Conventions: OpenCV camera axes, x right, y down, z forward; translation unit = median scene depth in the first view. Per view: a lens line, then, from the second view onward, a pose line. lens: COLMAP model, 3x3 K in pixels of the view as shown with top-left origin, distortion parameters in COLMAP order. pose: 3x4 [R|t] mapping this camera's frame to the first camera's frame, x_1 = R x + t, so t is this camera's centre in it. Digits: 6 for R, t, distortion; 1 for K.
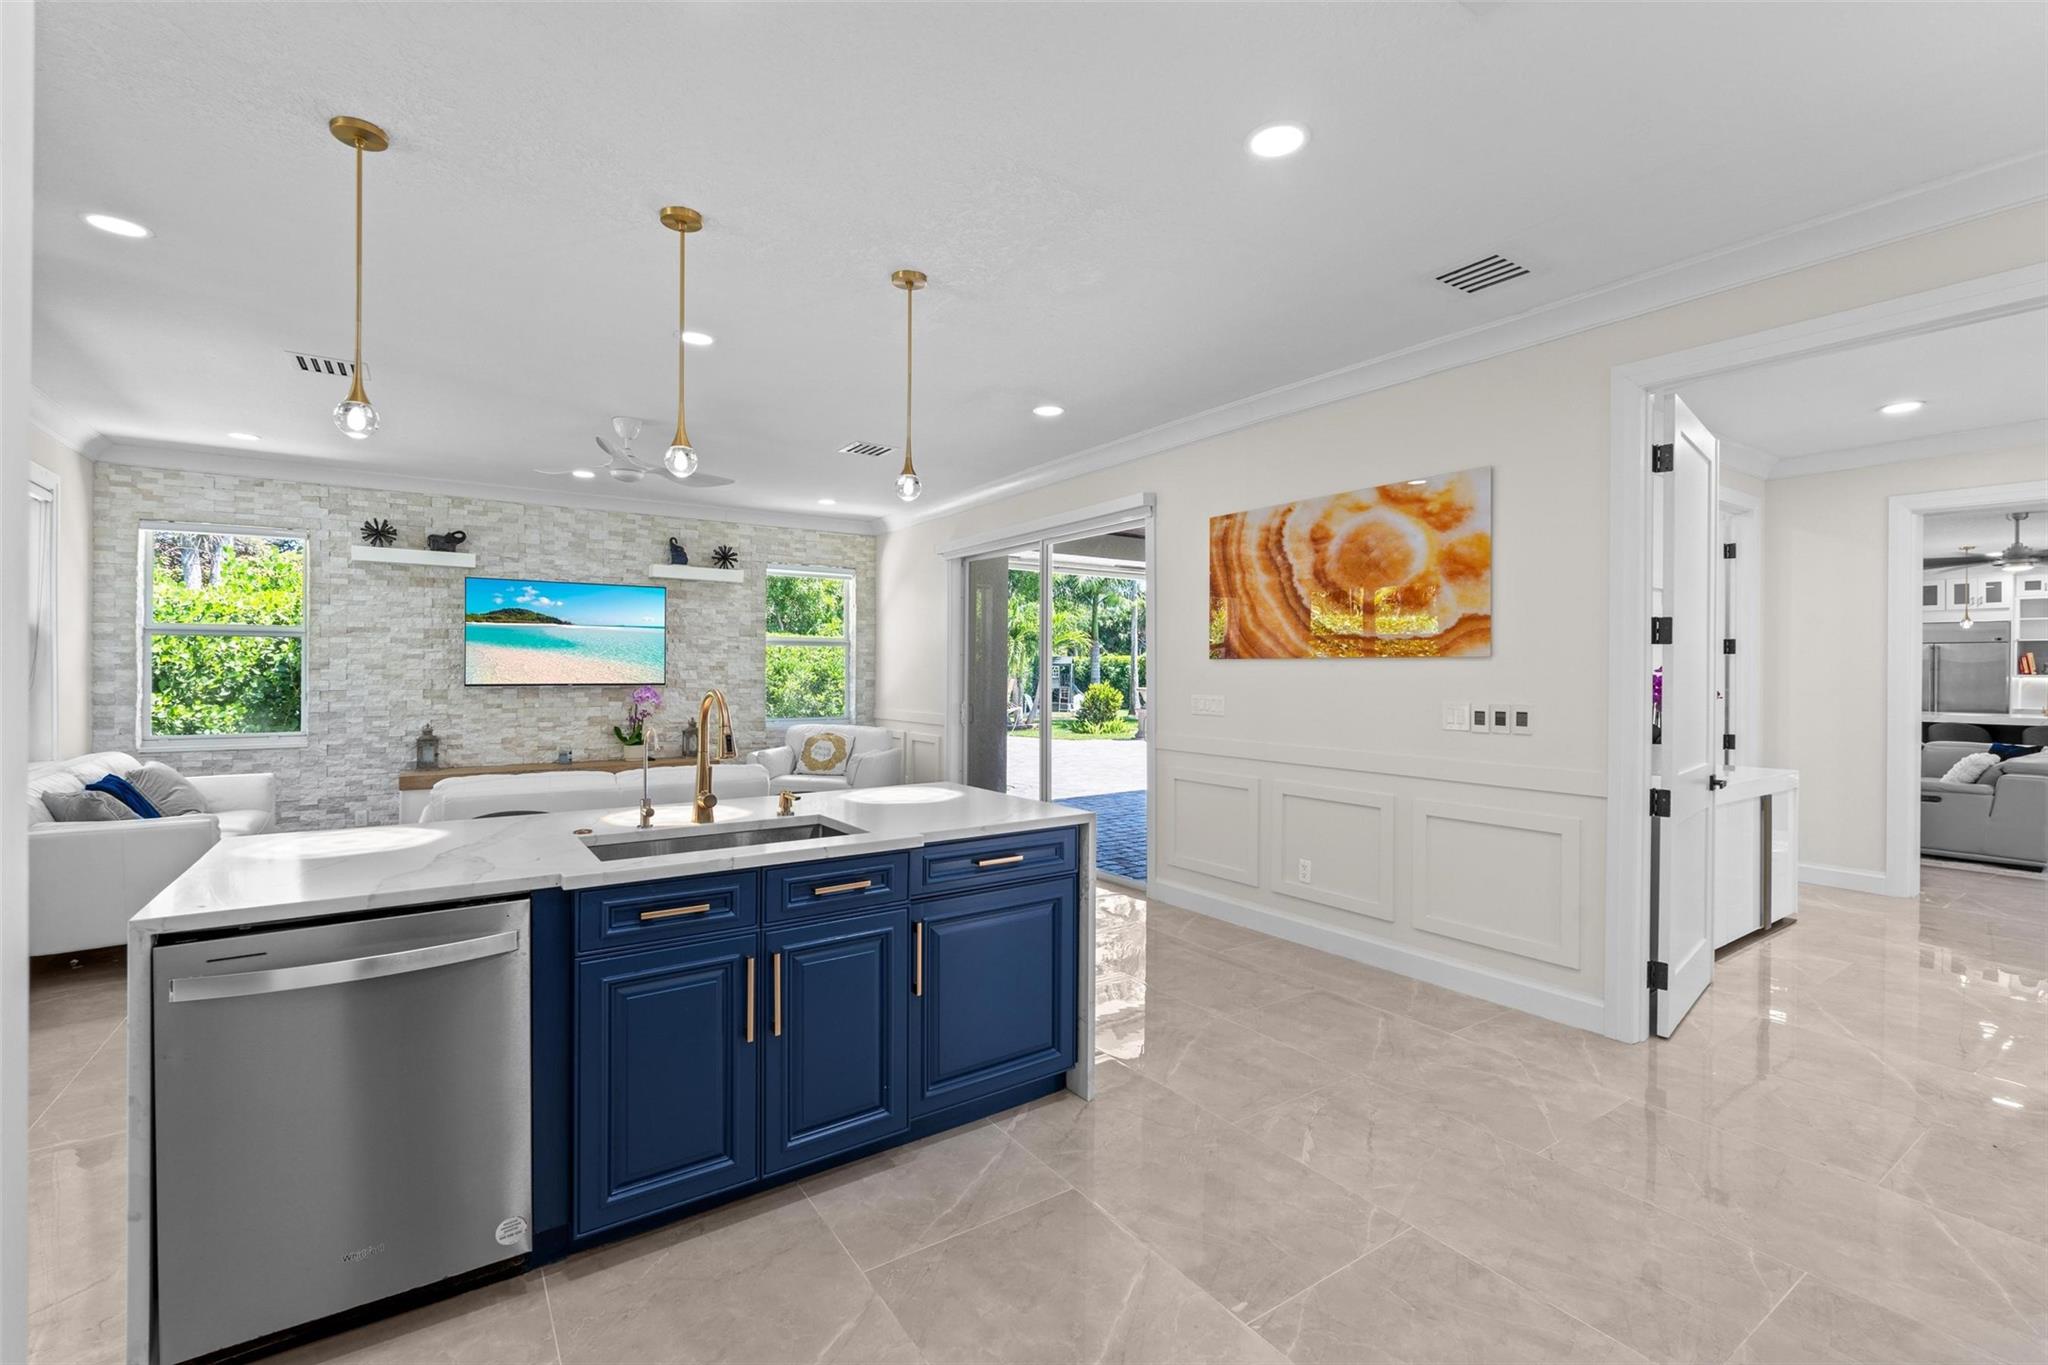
lens RADIAL K [[894.3, 0, 1026.4], [0, 894.3, 674.3], [0, 0, 1]] dist [-0.001833, -0.001199]
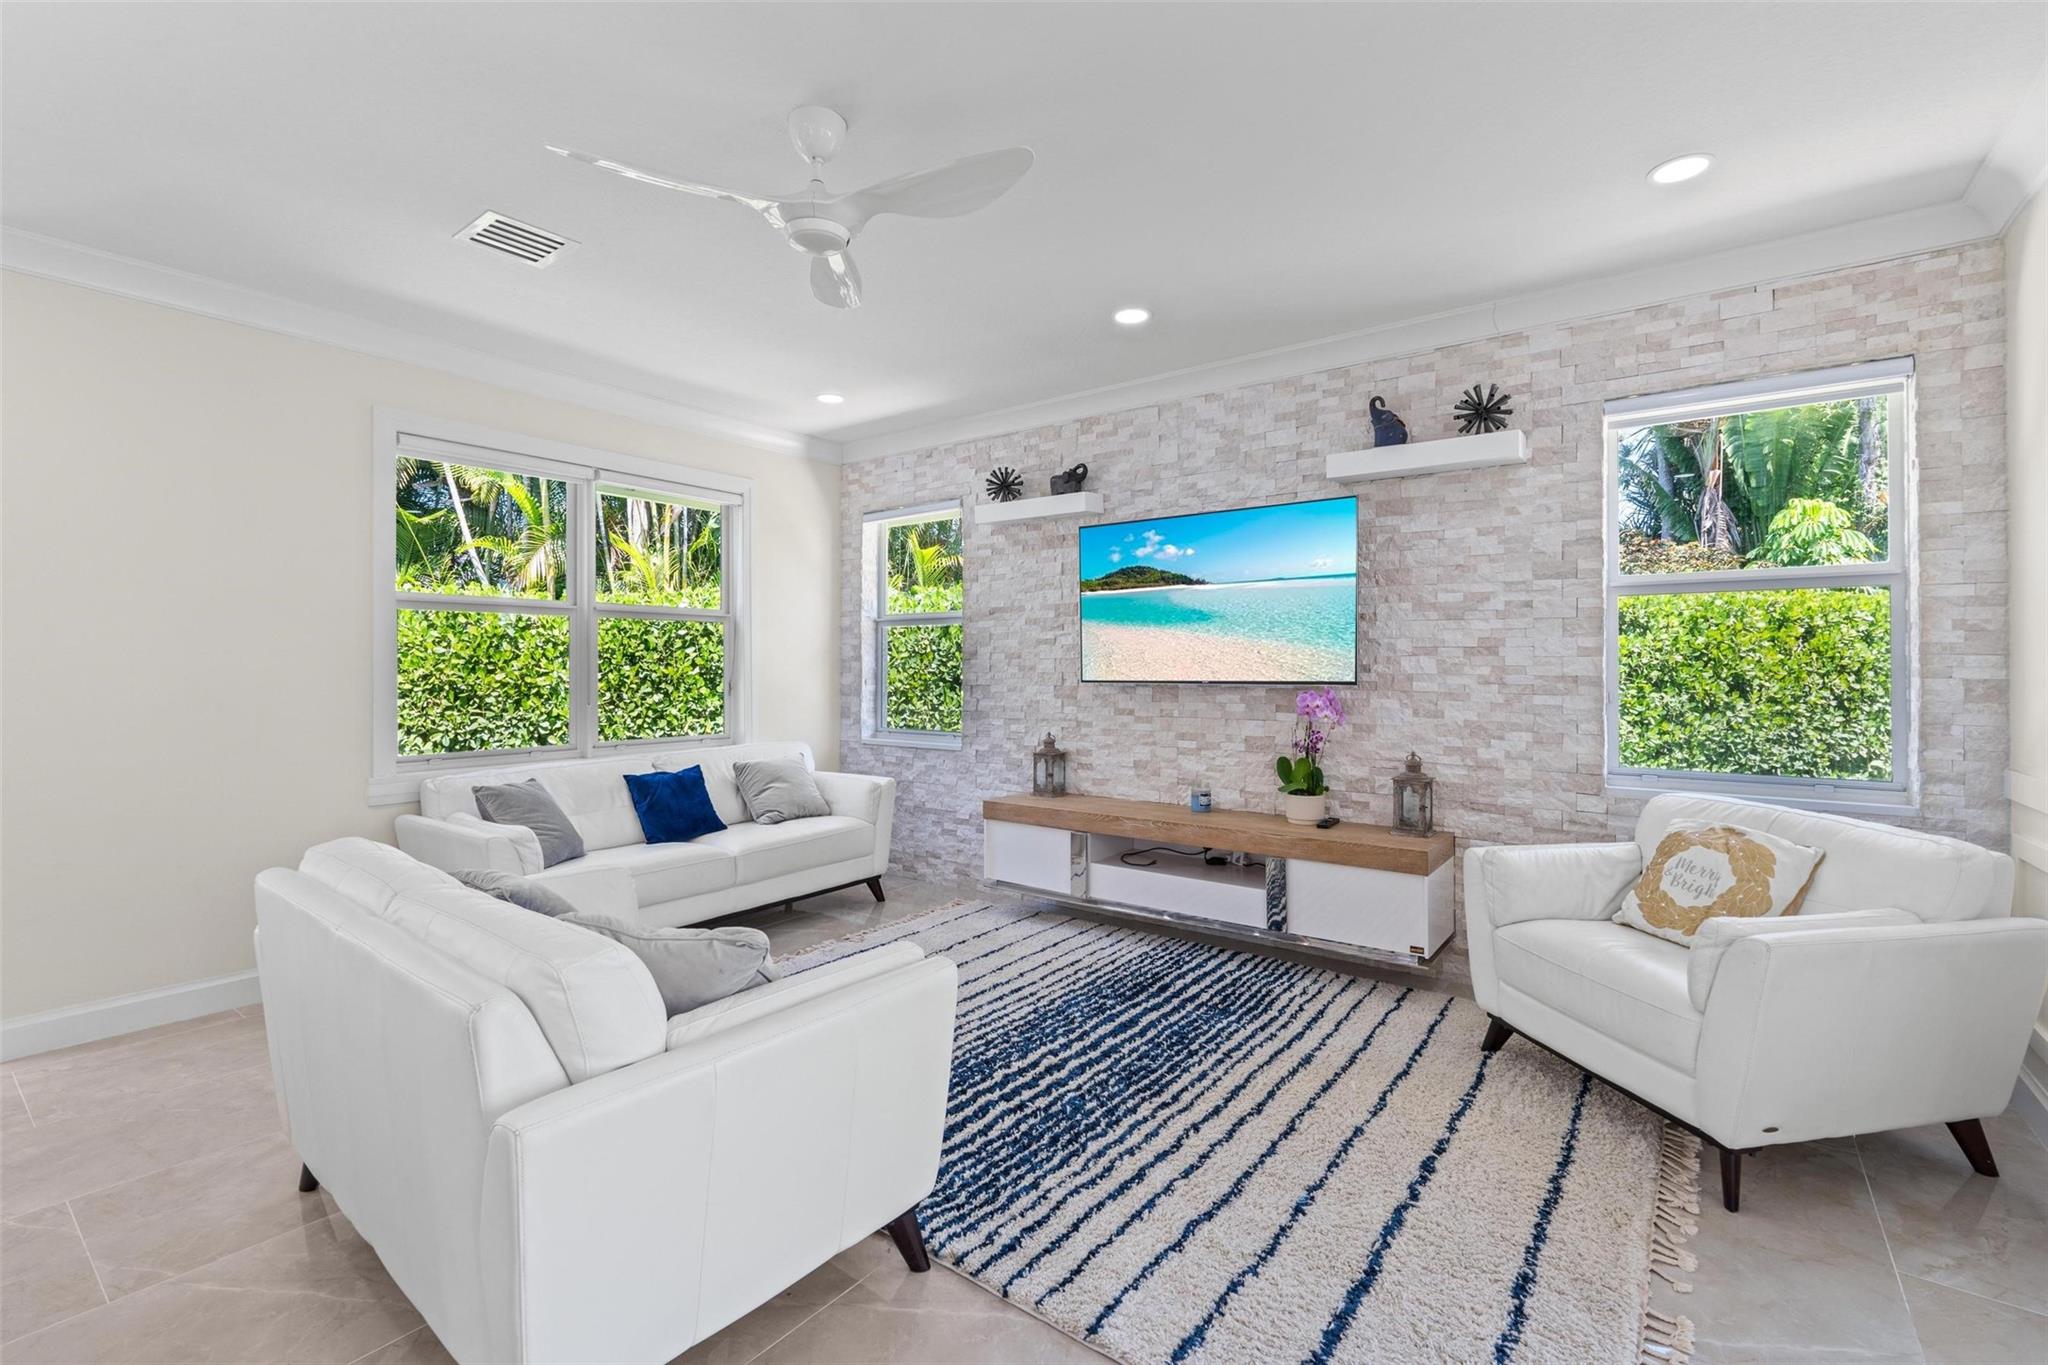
lens RADIAL K [[894.3, 0, 1035.8], [0, 894.3, 663.6], [0, 0, 1]] dist [-0.001833, -0.001199]
pose [[0.326561, -0.003312, -0.945170, 0.026051], [0.002896, 0.999993, -0.002503, 0.000220], [0.945172, -0.001920, 0.326569, 0.702354]]
